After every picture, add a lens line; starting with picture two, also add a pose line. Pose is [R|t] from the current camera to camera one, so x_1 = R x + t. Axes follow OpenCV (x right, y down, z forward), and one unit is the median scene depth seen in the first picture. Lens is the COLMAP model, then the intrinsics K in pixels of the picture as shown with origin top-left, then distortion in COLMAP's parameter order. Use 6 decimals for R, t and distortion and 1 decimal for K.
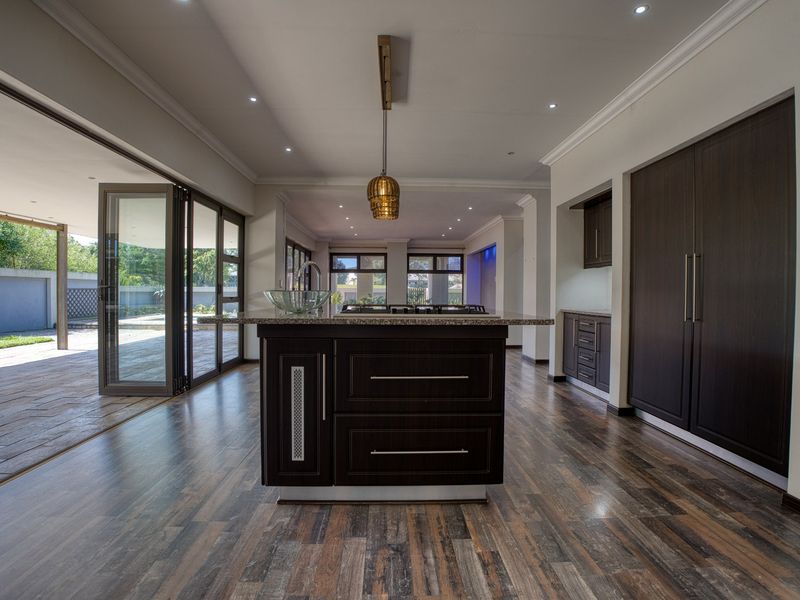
lens RADIAL K [[396.9, 0, 398.7], [0, 396.9, 298.2], [0, 0, 1]] dist [-0.068190, 0.015363]
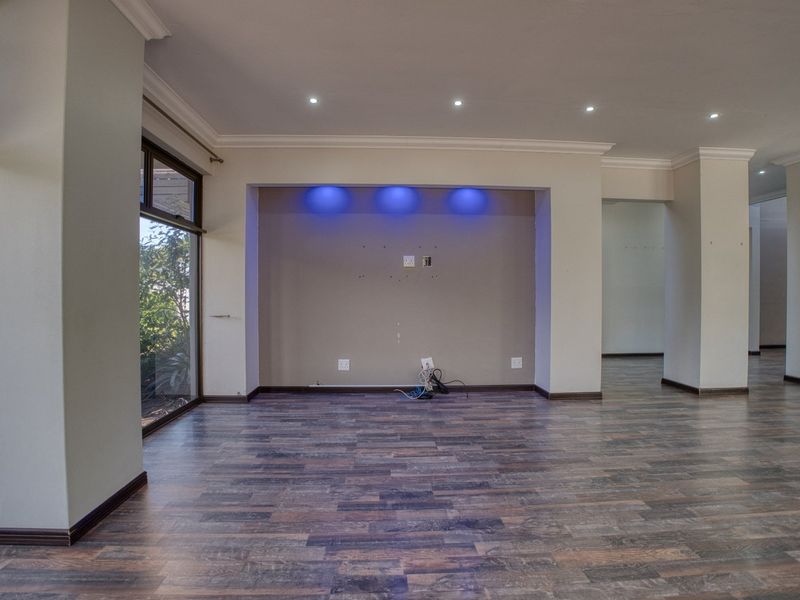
lens RADIAL K [[396.9, 0, 398.7], [0, 396.9, 298.2], [0, 0, 1]] dist [-0.068190, 0.015363]
pose [[-0.010135, -0.013863, 0.999853, -0.163780], [0.012324, 0.999826, 0.013987, -0.011517], [-0.999873, 0.012464, -0.009962, 0.834254]]
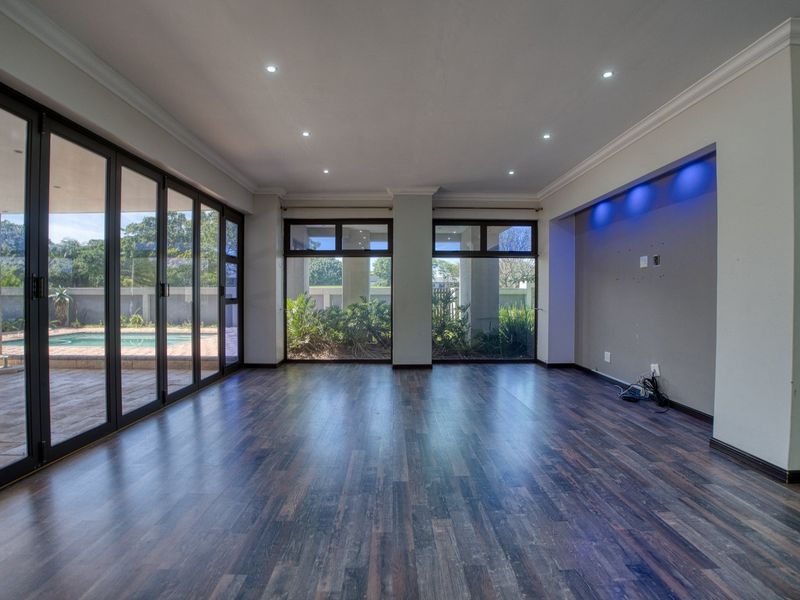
lens RADIAL K [[396.9, 0, 398.7], [0, 396.9, 298.2], [0, 0, 1]] dist [-0.068190, 0.015363]
pose [[0.999905, -0.003532, -0.013310, -0.014920], [0.003498, 0.999991, -0.002545, -0.007357], [0.013319, 0.002499, 0.999908, 0.470774]]
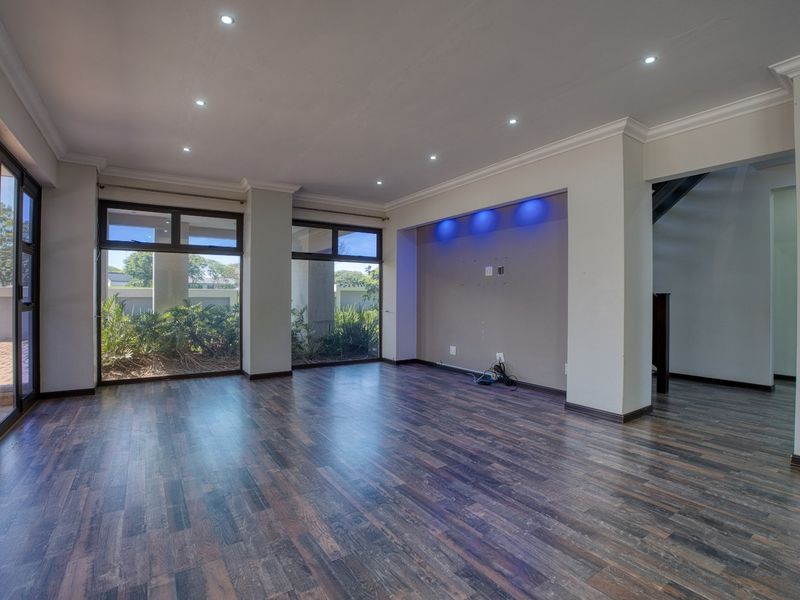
lens RADIAL K [[396.9, 0, 398.7], [0, 396.9, 298.2], [0, 0, 1]] dist [-0.068190, 0.015363]
pose [[0.850547, -0.003663, 0.525886, -0.116676], [0.007875, 0.999952, -0.005771, -0.008513], [-0.525840, 0.009050, 0.850535, 0.499080]]
